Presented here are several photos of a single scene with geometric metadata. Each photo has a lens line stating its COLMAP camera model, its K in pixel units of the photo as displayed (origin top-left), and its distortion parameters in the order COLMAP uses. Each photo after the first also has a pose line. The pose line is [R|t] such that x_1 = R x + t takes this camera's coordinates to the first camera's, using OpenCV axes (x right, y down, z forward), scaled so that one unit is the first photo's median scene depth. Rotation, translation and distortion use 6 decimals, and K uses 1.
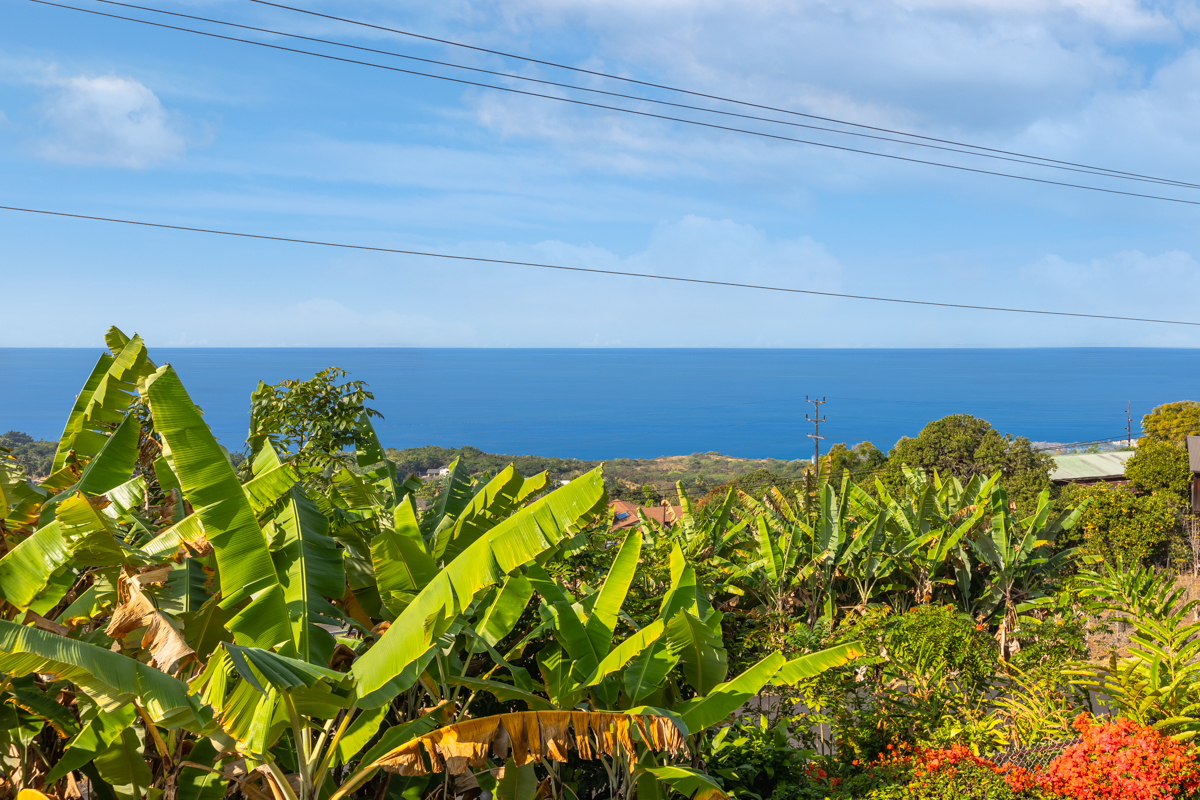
lens RADIAL K [[914.8, 0, 646.5], [0, 914.8, 342.6], [0, 0, 1]] dist [-0.010285, 0.008865]
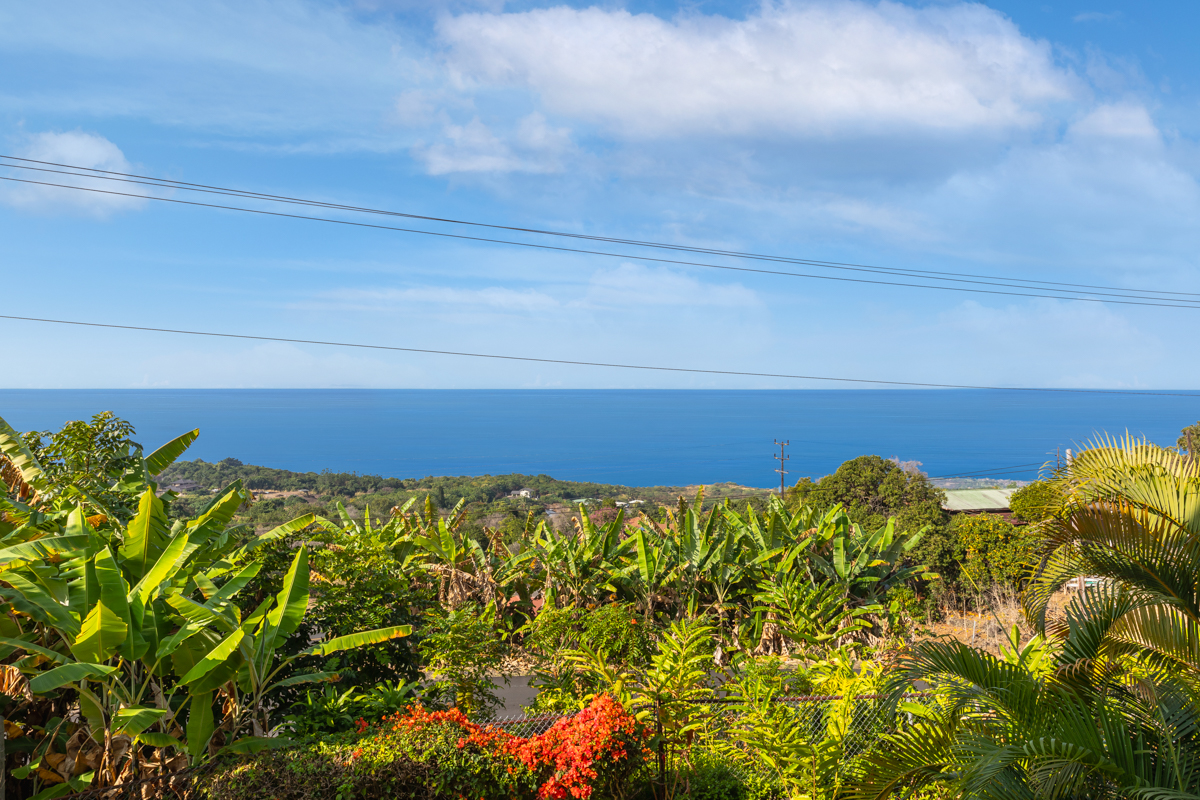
lens RADIAL K [[699.1, 0, 636.5], [0, 699.1, 411.2], [0, 0, 1]] dist [-0.007756, -0.001462]
pose [[0.990001, 0.006413, -0.140915, 0.247005], [-0.003684, 0.999801, 0.019616, 0.002212], [0.141013, -0.018900, 0.989827, 0.032336]]
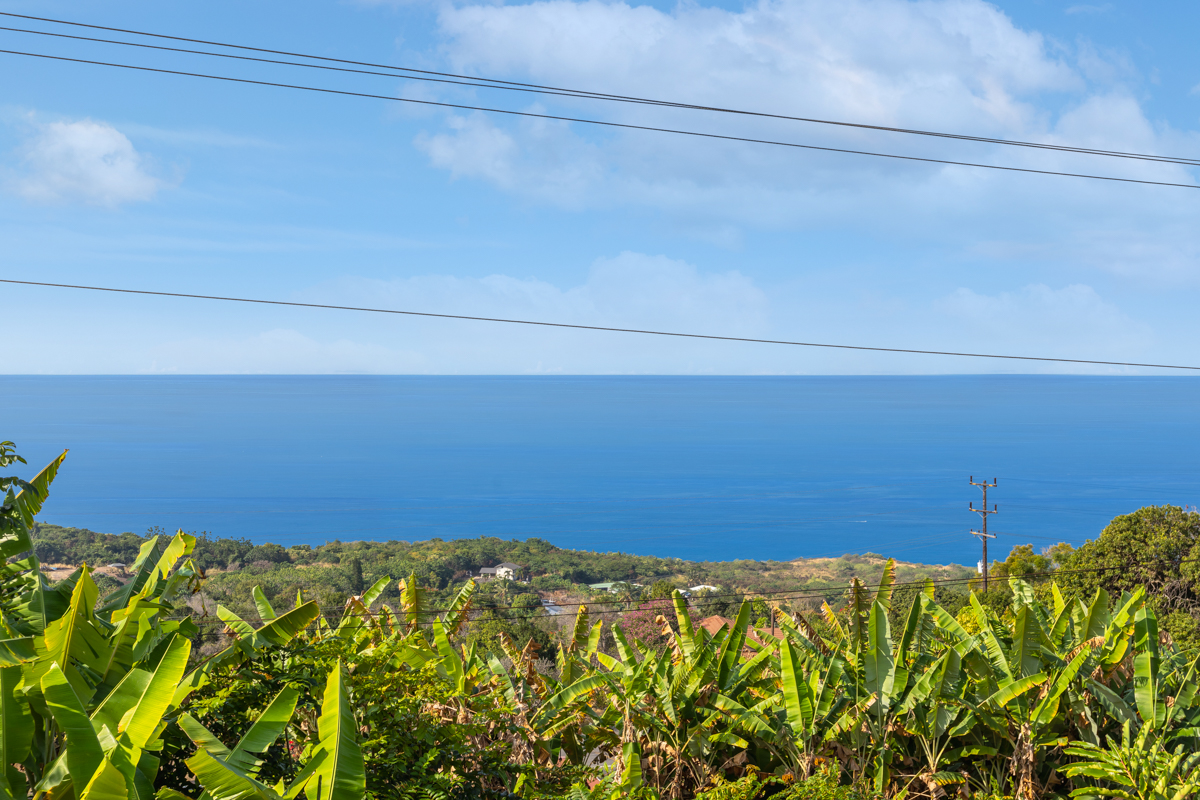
lens RADIAL K [[1249.9, 0, 634.2], [0, 1249.9, 407.0], [0, 0, 1]] dist [-0.034821, 0.000000]
pose [[0.985202, 0.003863, -0.171353, 0.168094], [-0.003088, 0.999984, 0.004790, 0.001946], [0.171369, -0.004190, 0.985198, 0.021337]]
